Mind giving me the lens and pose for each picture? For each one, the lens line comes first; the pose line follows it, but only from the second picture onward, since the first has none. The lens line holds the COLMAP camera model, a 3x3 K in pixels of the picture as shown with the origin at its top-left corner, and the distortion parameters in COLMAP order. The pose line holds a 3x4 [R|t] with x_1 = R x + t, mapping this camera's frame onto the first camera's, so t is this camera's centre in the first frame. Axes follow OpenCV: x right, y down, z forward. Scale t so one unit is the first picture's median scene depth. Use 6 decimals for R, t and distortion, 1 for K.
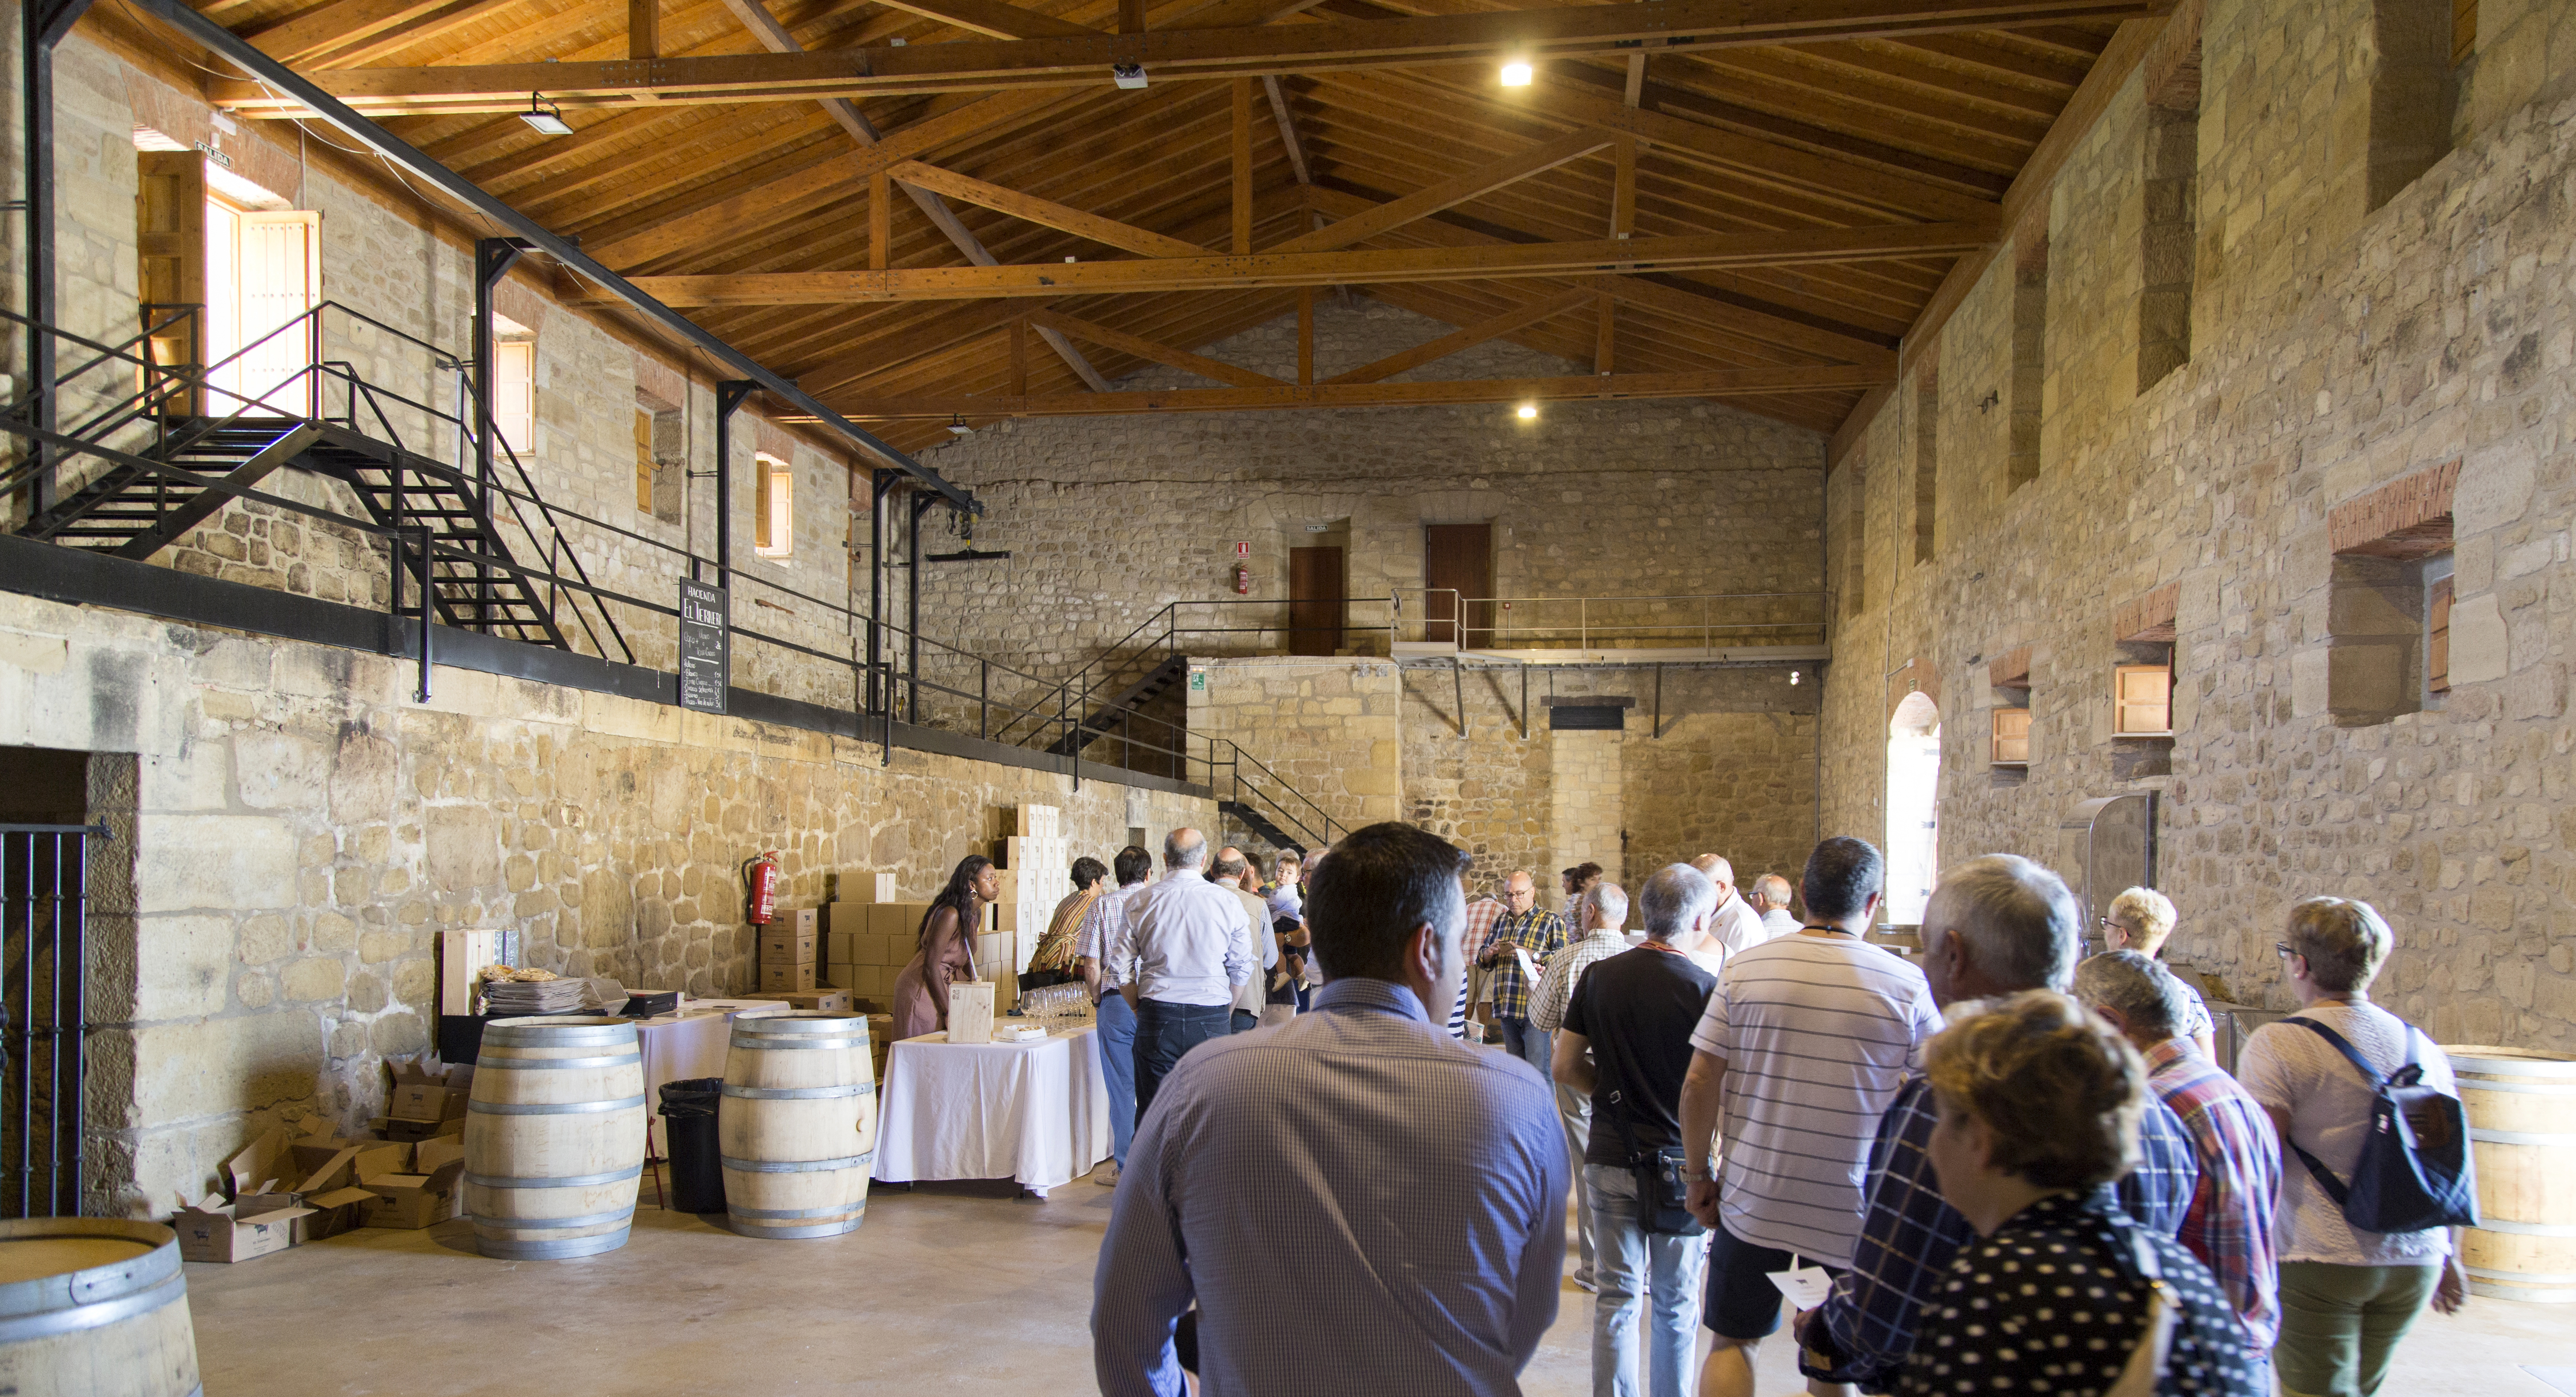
lens RADIAL K [[1896.8, 0, 1286.6], [0, 1896.8, 854.9], [0, 0, 1]] dist [-0.001634, 0.001463]
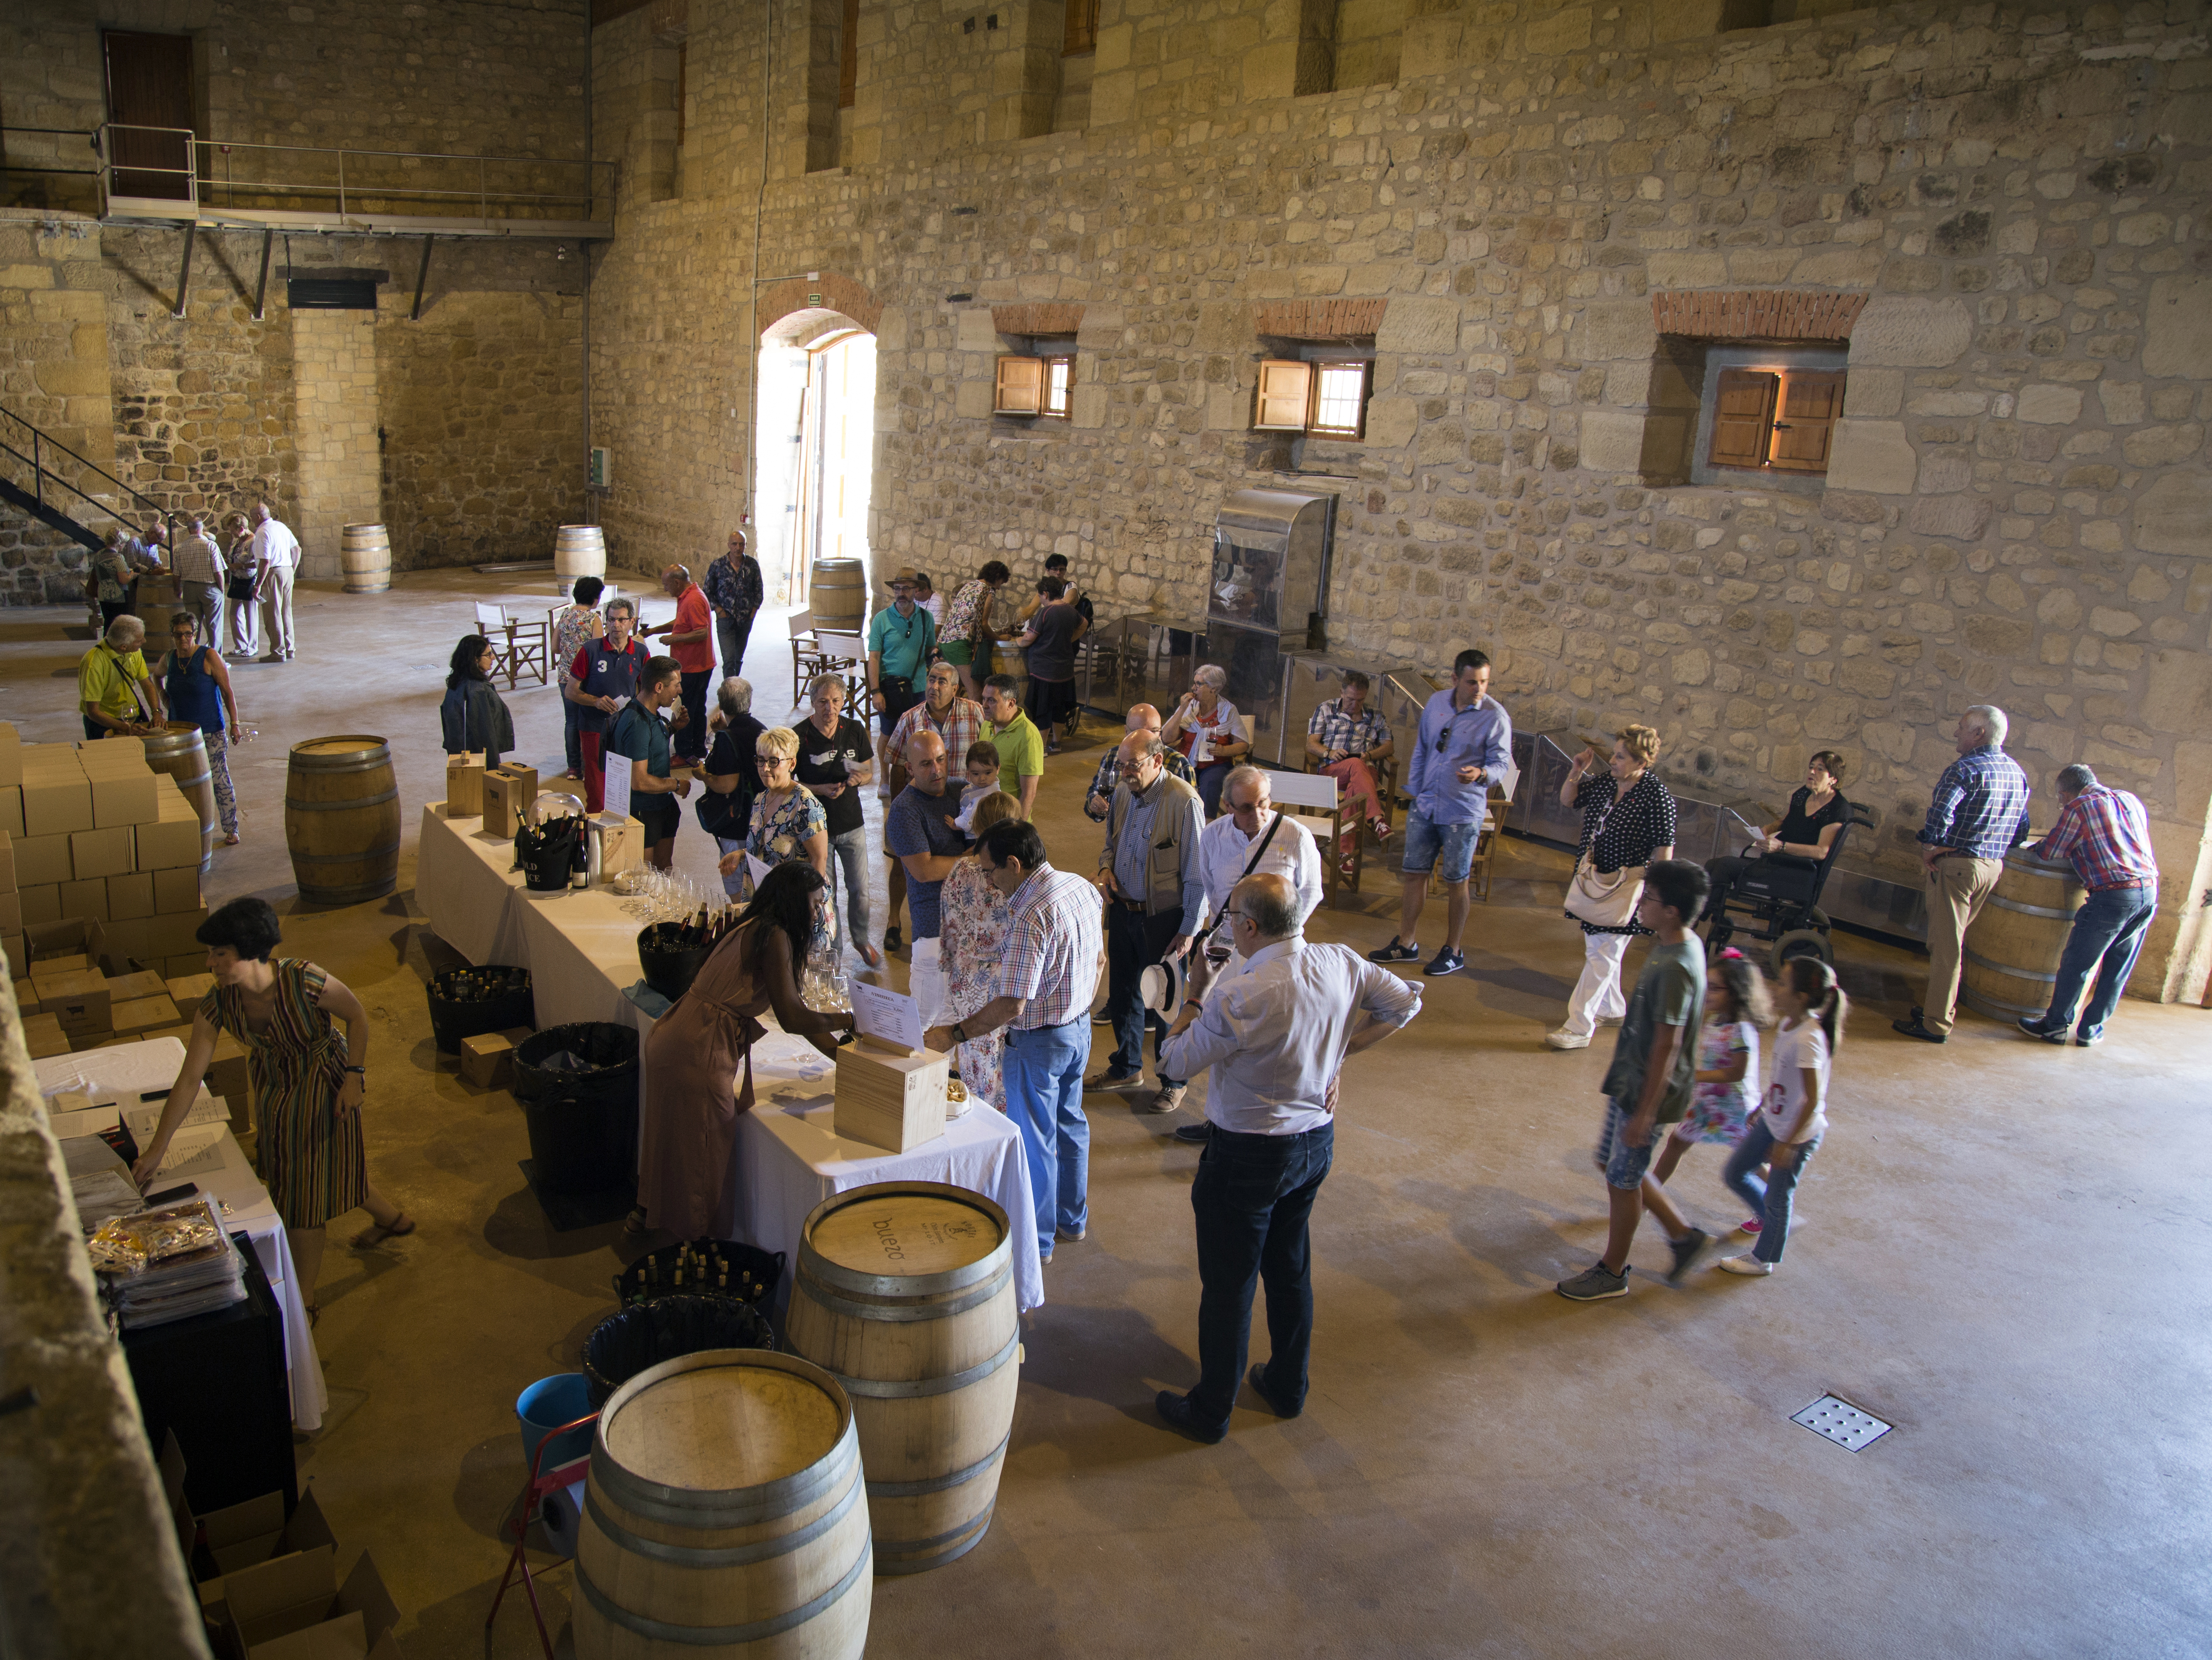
lens RADIAL K [[1830.4, 0, 1106.0], [0, 1830.4, 830.0], [0, 0, 1]] dist [-0.124402, 0.096672]
pose [[0.710739, -0.172919, 0.681872, -0.178959], [-0.019173, 0.964195, 0.264499, -0.059281], [-0.703195, -0.201063, 0.681976, 0.176520]]
